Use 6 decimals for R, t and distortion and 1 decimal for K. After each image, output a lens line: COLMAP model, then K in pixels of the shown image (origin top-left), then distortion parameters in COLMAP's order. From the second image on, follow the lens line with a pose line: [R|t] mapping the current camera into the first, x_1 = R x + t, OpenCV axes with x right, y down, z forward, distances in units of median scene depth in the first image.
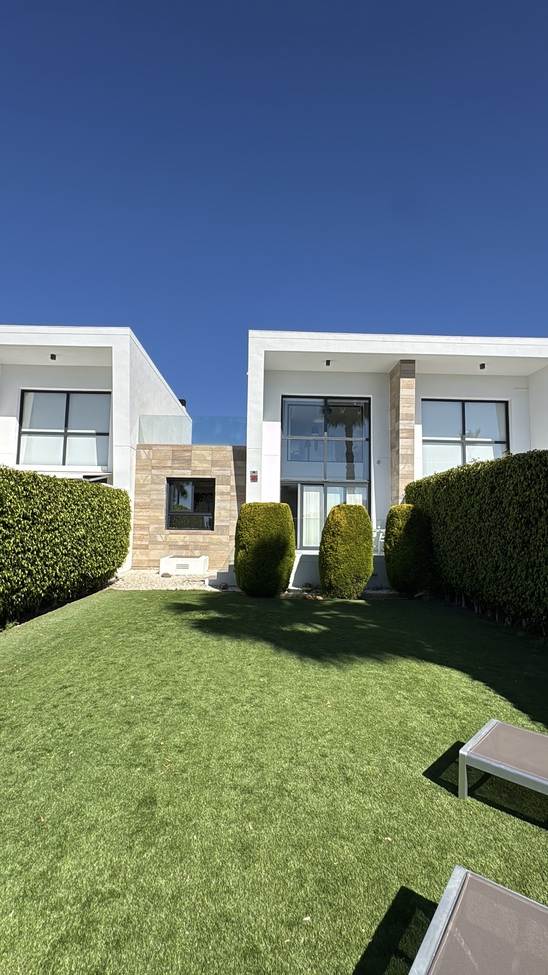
lens RADIAL K [[446.4, 0, 276.0], [0, 446.4, 487.3], [0, 0, 1]] dist [-0.005292, 0.001468]
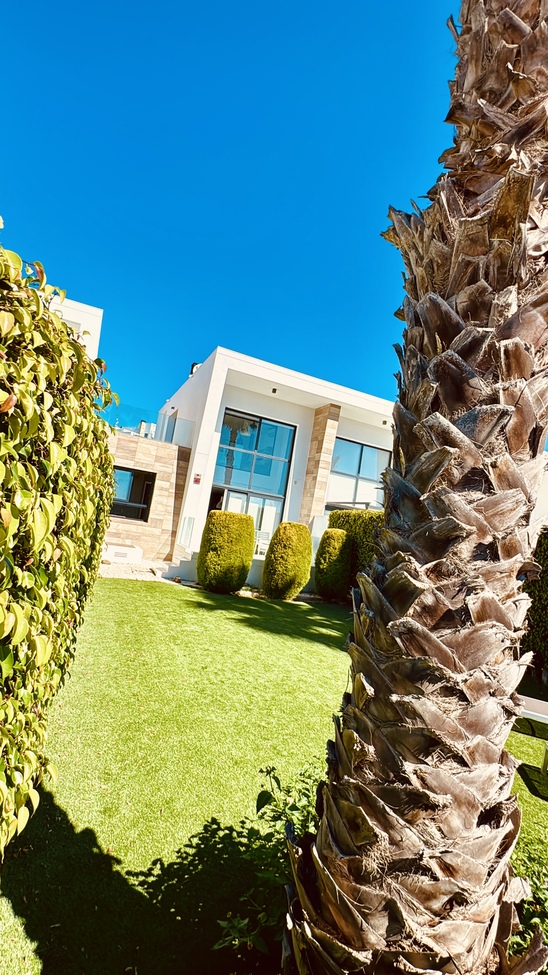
lens RADIAL K [[446.4, 0, 276.4], [0, 446.4, 490.0], [0, 0, 1]] dist [-0.005292, 0.001468]
pose [[0.913490, 0.160592, 0.373827, -0.273953], [-0.173354, 0.984859, 0.000526, -0.031737], [-0.368082, -0.065285, 0.927498, -0.079867]]
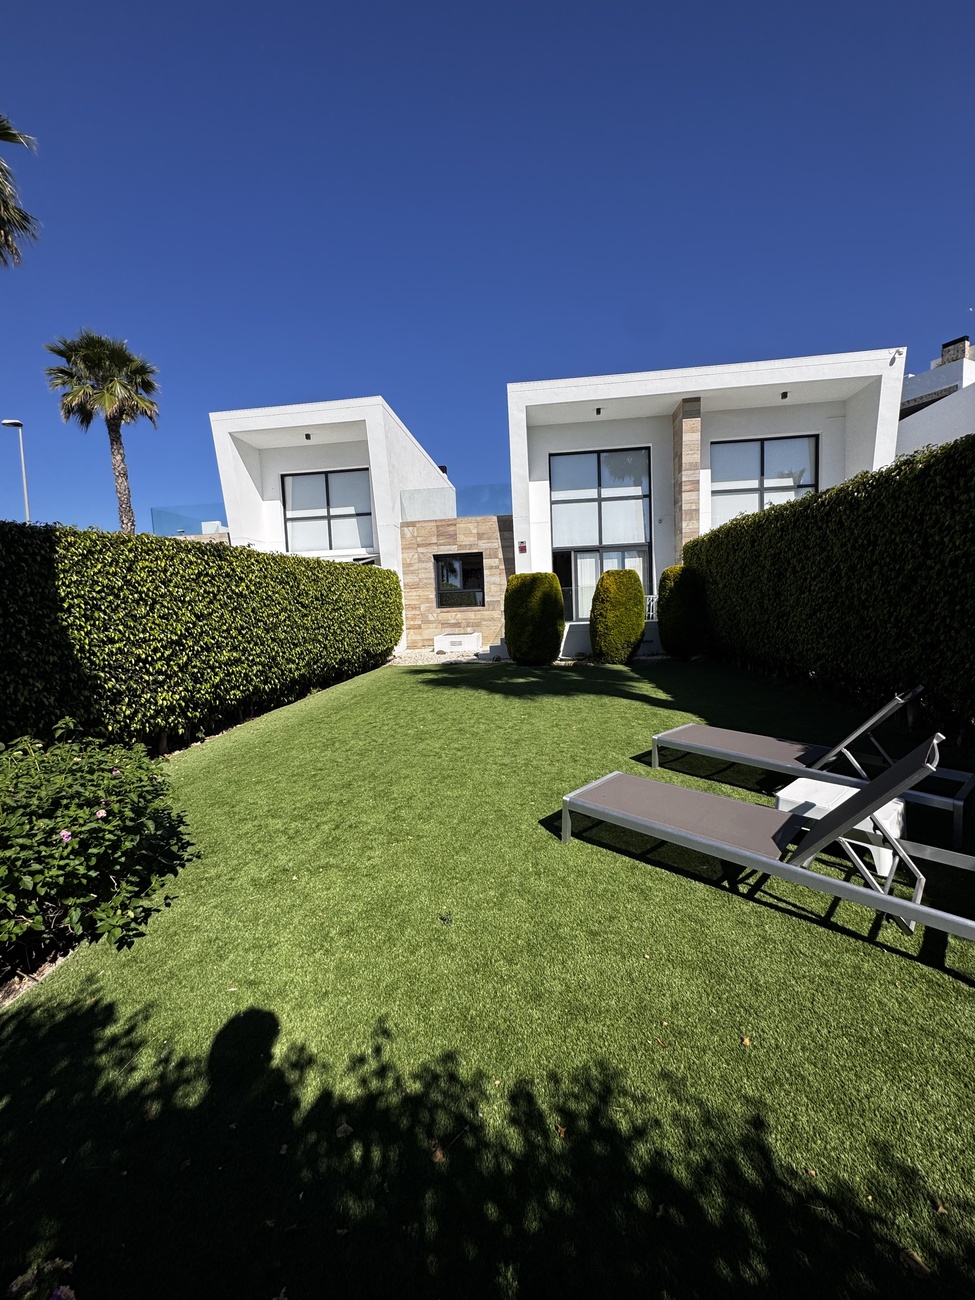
lens RADIAL K [[519.8, 0, 488.0], [0, 519.8, 649.9], [0, 0, 1]] dist [-0.002929, -0.000140]
pose [[0.988133, -0.044314, -0.147068, 0.031616], [0.068637, 0.983956, 0.164683, 0.003830], [0.137411, -0.172823, 0.975321, -0.127745]]
